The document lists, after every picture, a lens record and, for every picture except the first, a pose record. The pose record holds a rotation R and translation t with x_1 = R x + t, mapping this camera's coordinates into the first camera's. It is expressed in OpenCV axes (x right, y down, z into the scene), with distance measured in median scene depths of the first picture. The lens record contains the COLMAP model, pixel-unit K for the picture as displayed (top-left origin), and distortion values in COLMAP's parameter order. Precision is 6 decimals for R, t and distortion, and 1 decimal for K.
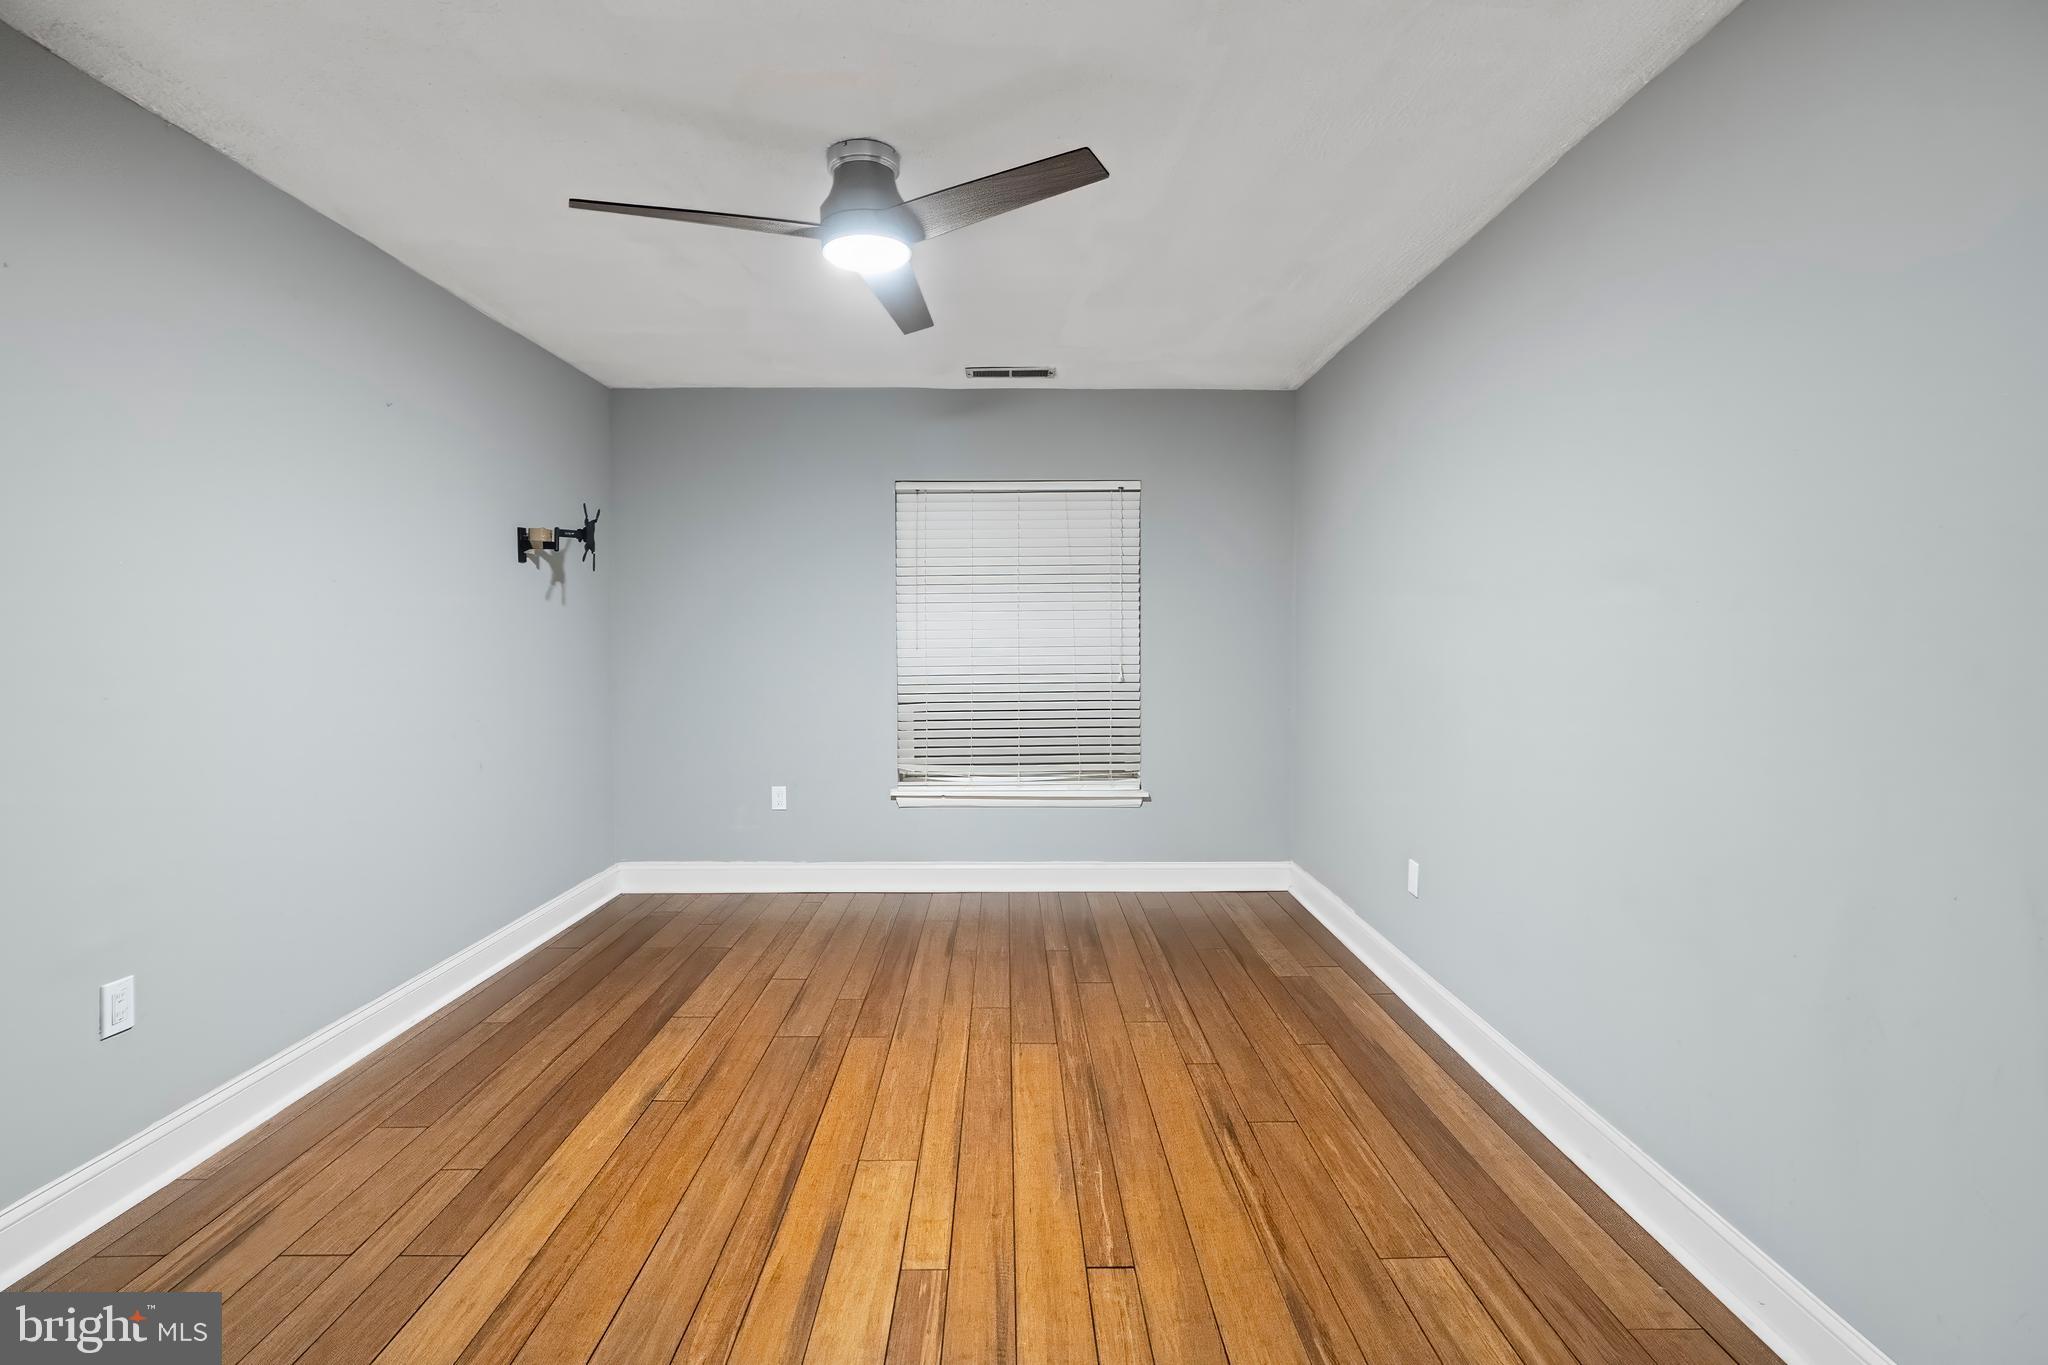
lens RADIAL K [[941.4, 0, 1028.3], [0, 941.4, 619.1], [0, 0, 1]] dist [-0.005117, -0.000020]
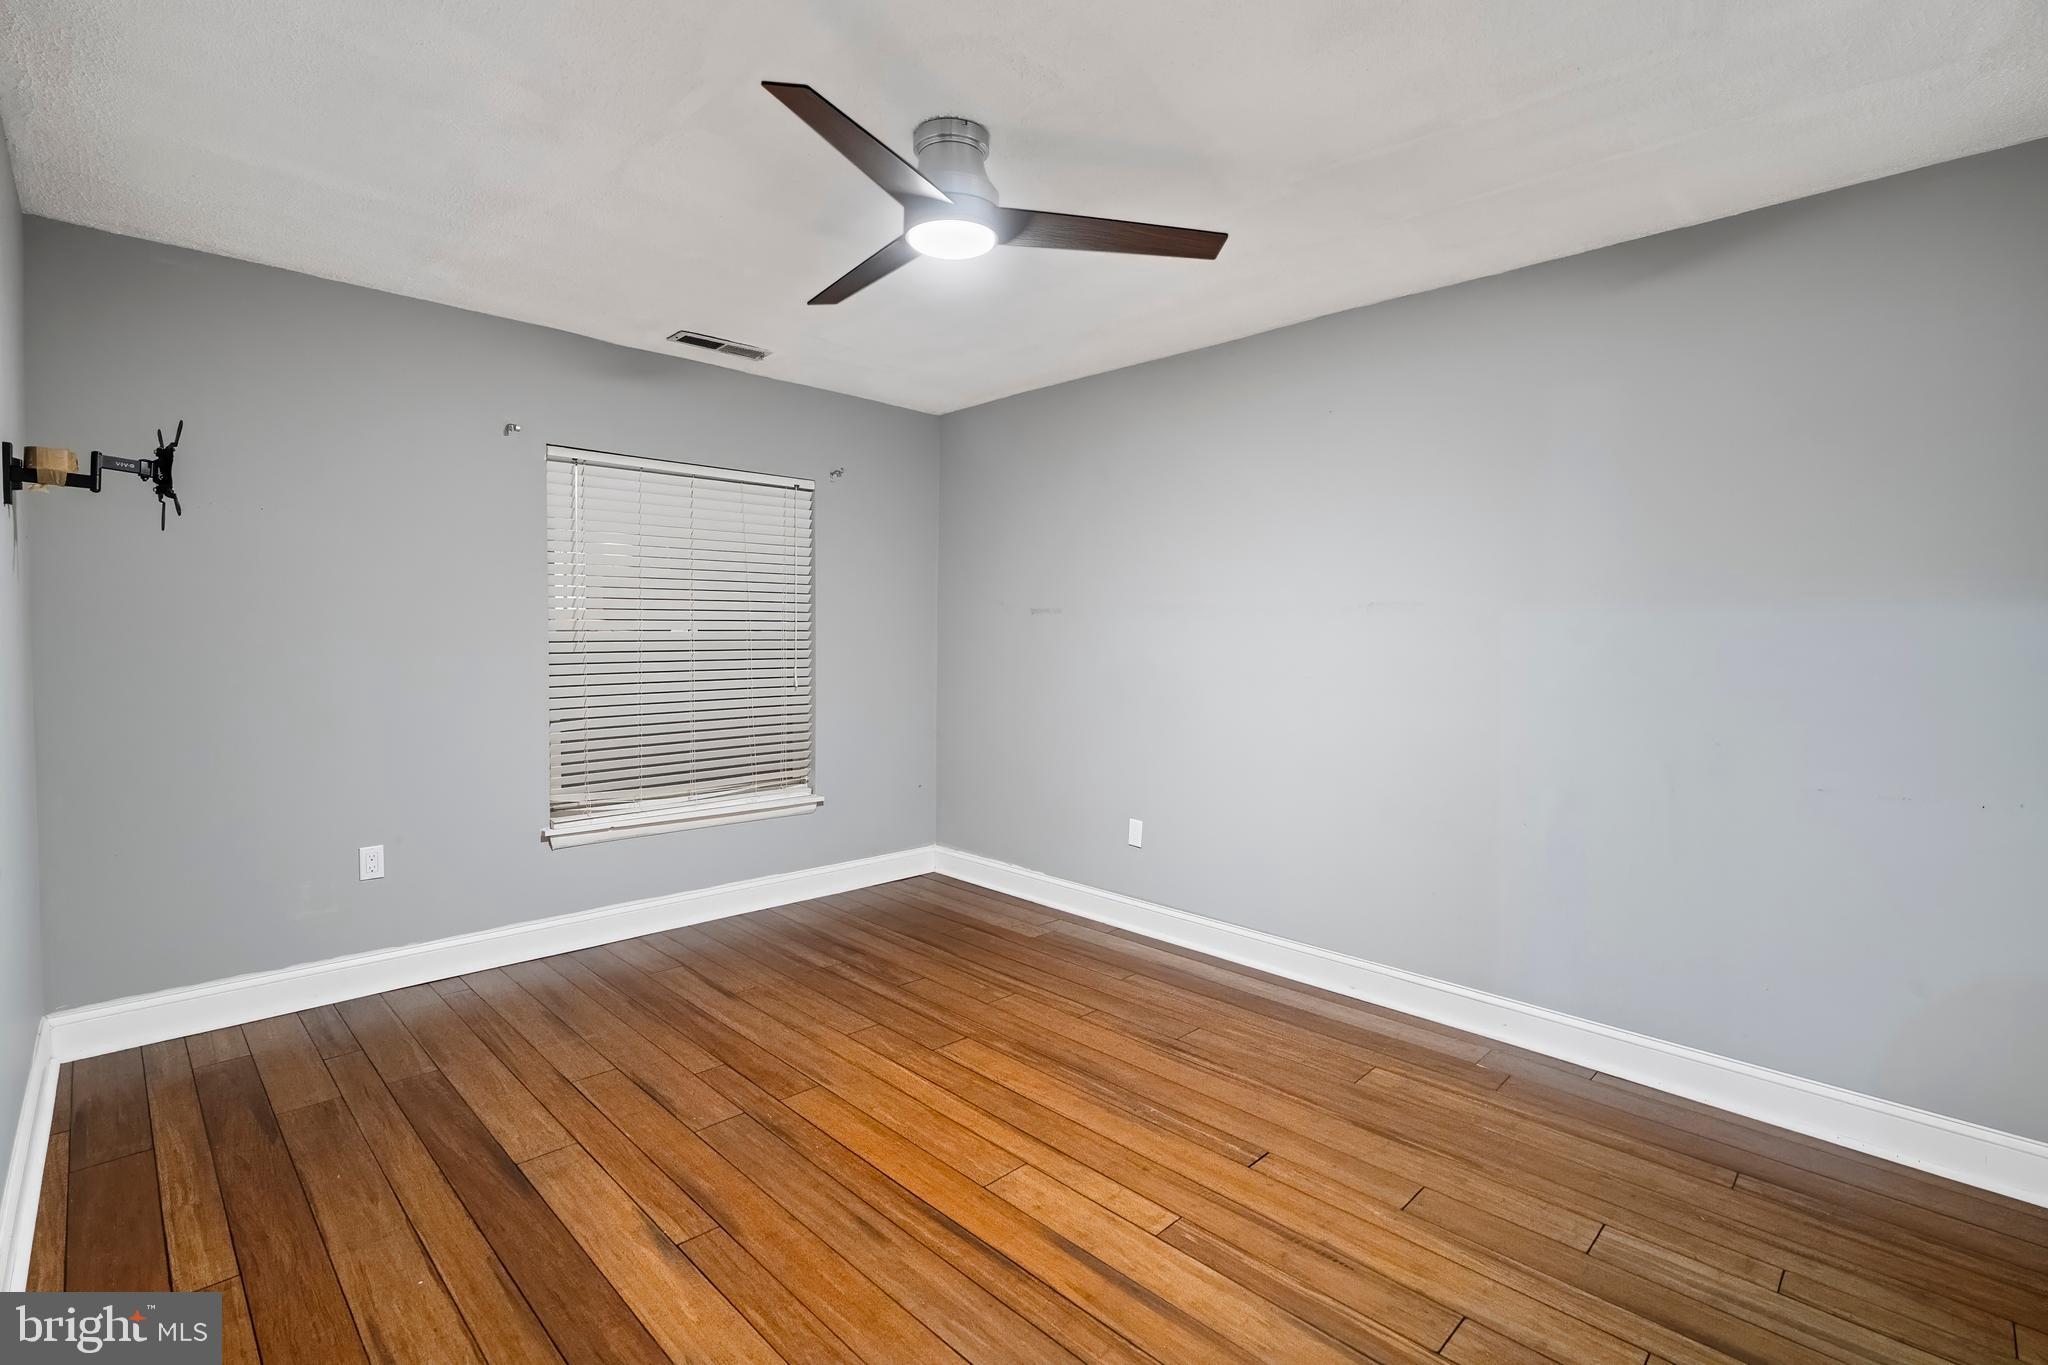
lens RADIAL K [[941.4, 0, 1028.3], [0, 941.4, 619.1], [0, 0, 1]] dist [-0.005117, -0.000020]
pose [[0.712794, 0.019431, 0.701104, -0.666658], [-0.020872, 0.999761, -0.006488, -0.001218], [-0.701063, -0.010009, 0.713029, 0.228118]]
